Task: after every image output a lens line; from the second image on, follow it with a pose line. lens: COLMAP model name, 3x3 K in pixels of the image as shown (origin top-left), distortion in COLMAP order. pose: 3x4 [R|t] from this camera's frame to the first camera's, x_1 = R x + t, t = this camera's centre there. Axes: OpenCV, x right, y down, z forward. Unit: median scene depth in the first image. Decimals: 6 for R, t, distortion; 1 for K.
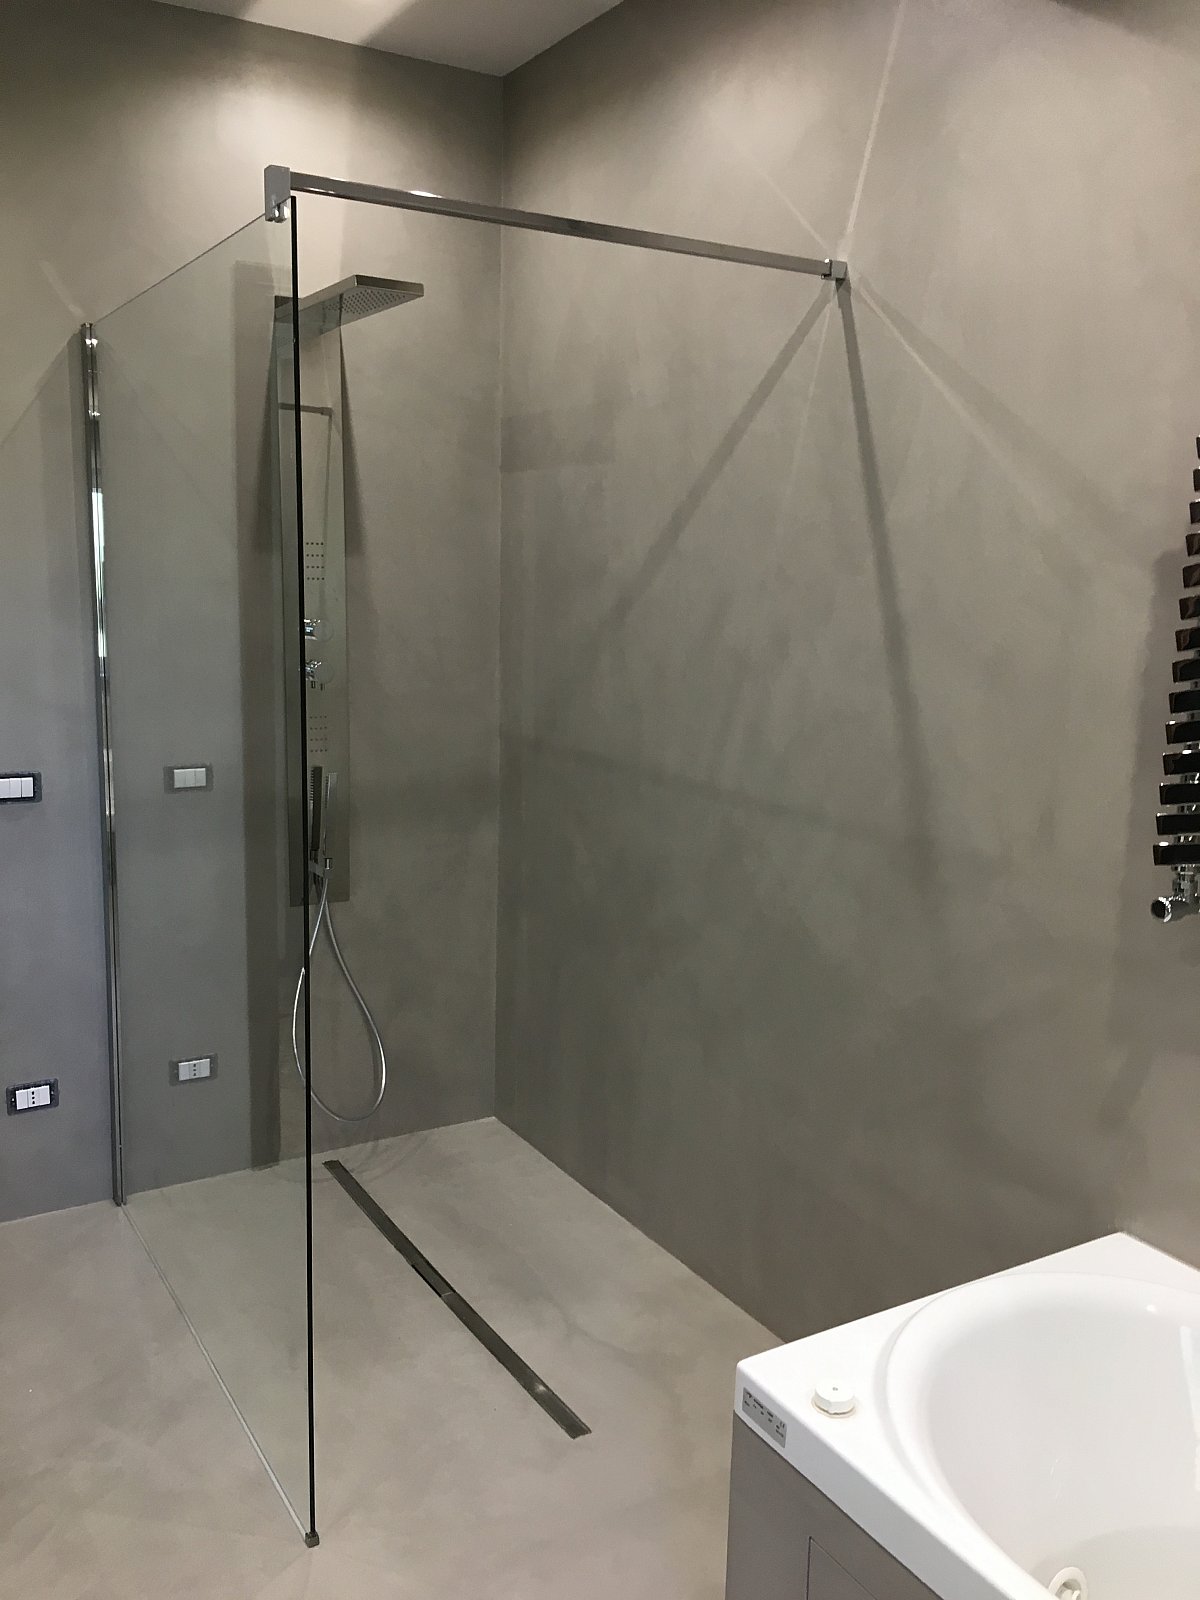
lens RADIAL K [[1381.6, 0, 609.9], [0, 1381.6, 806.9], [0, 0, 1]] dist [0.075276, -0.120898]
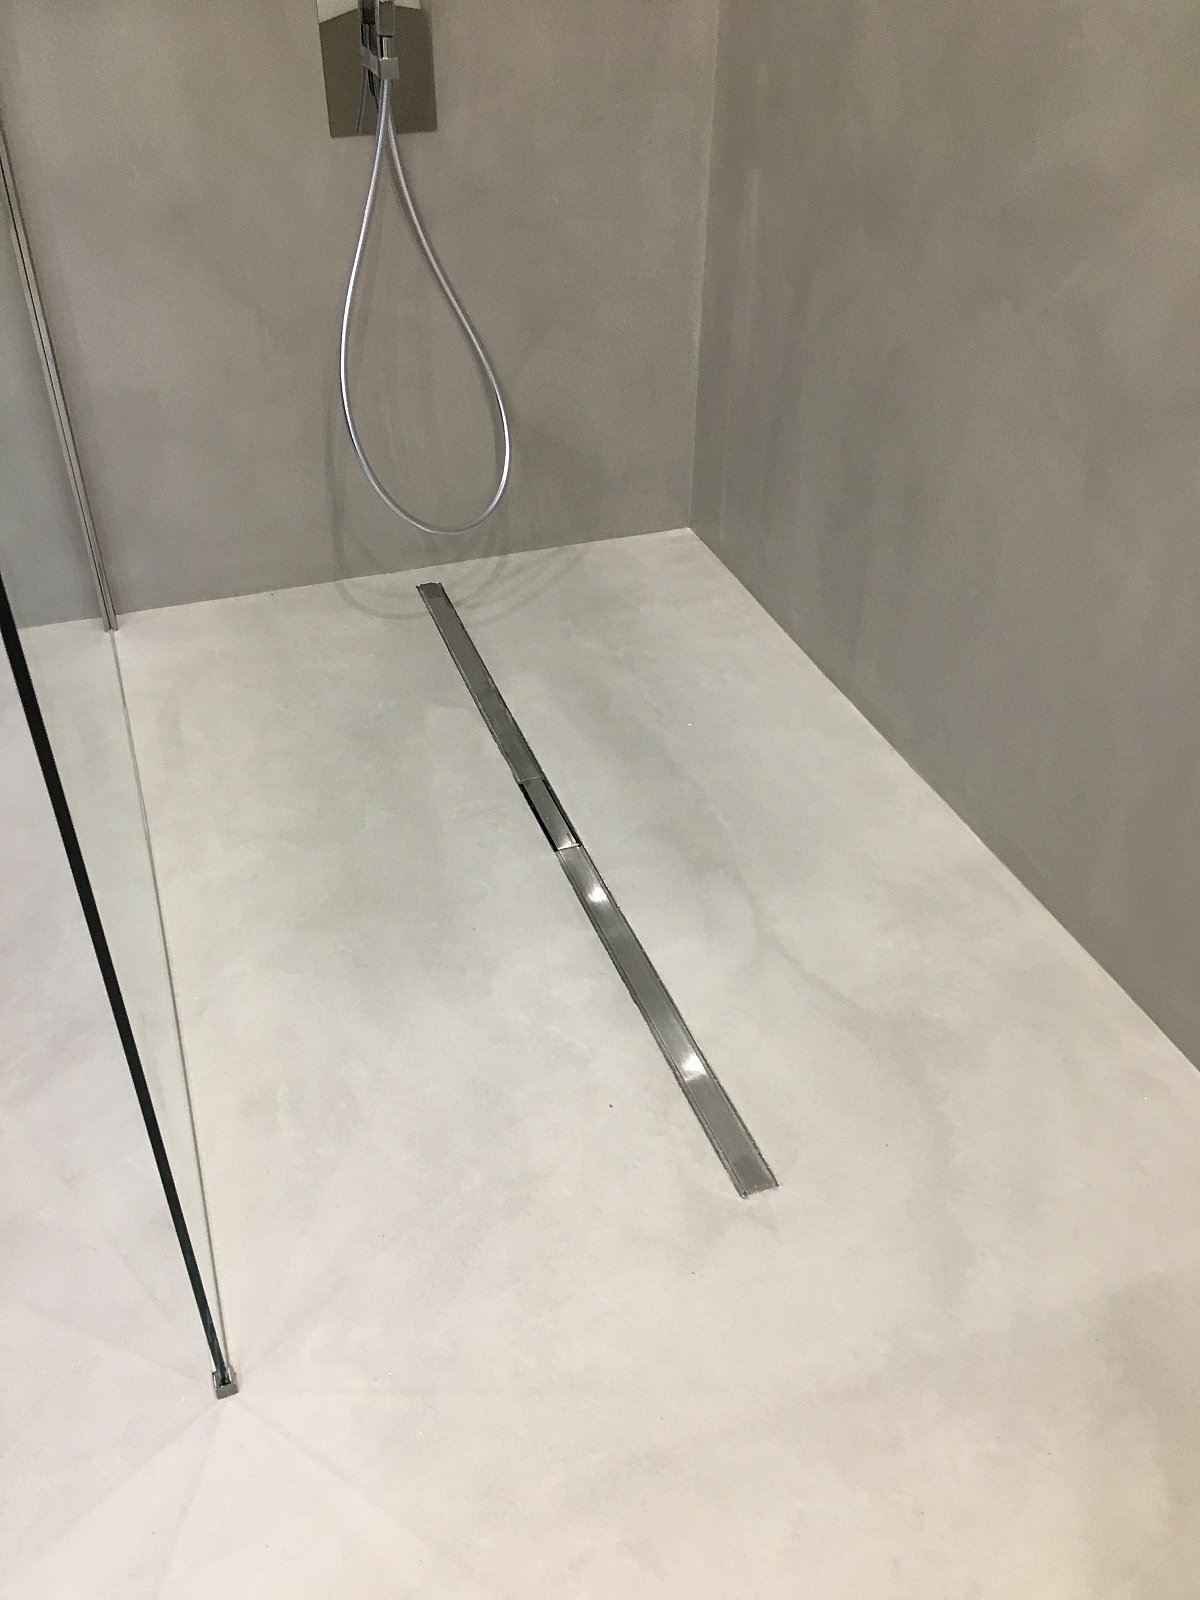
lens RADIAL K [[1381.6, 0, 609.9], [0, 1381.6, 806.9], [0, 0, 1]] dist [0.075276, -0.120898]
pose [[0.981710, 0.106835, -0.157578, -0.005695], [-0.023733, 0.889921, 0.455496, 0.053094], [0.188895, -0.443426, 0.876180, 0.420155]]
